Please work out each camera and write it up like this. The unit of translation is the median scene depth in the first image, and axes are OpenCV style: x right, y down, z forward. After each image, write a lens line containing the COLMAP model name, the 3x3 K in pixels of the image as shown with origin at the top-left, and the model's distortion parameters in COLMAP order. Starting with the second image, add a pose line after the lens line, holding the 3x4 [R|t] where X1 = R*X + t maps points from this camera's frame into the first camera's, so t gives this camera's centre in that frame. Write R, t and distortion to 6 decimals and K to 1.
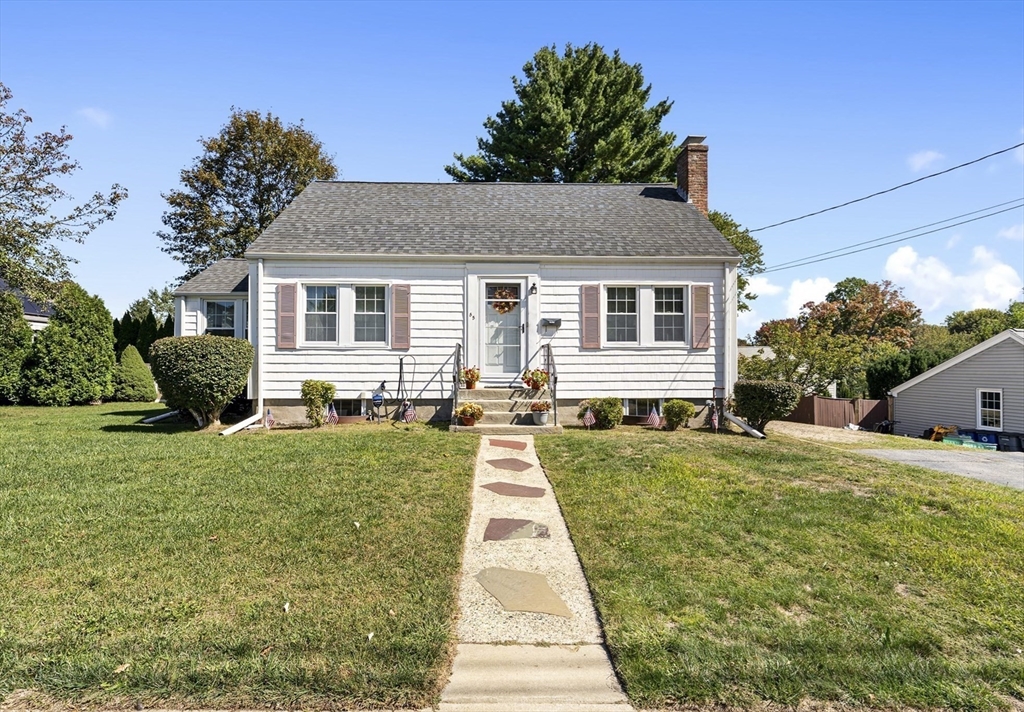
lens RADIAL K [[499.6, 0, 528.0], [0, 499.6, 357.4], [0, 0, 1]] dist [0.026465, 0.000137]
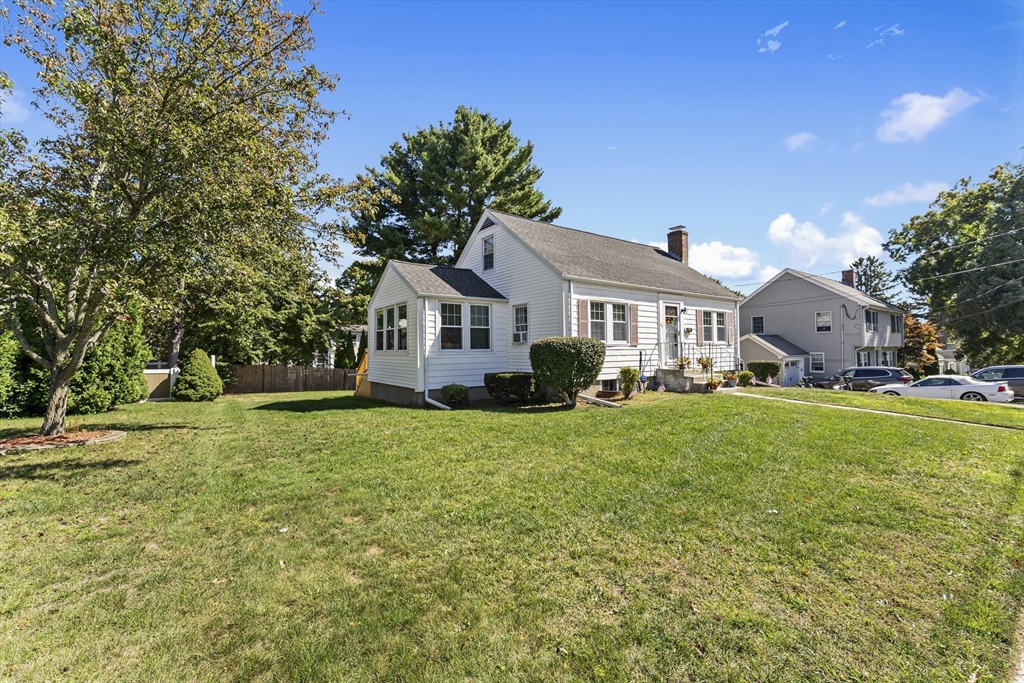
lens RADIAL K [[417.7, 0, 517.4], [0, 417.7, 348.4], [0, 0, 1]] dist [0.000522, -0.000061]
pose [[0.826032, -0.004173, 0.563607, -1.270869], [-0.001087, 0.999959, 0.008996, -0.018837], [-0.563621, -0.008044, 0.825994, 0.129993]]
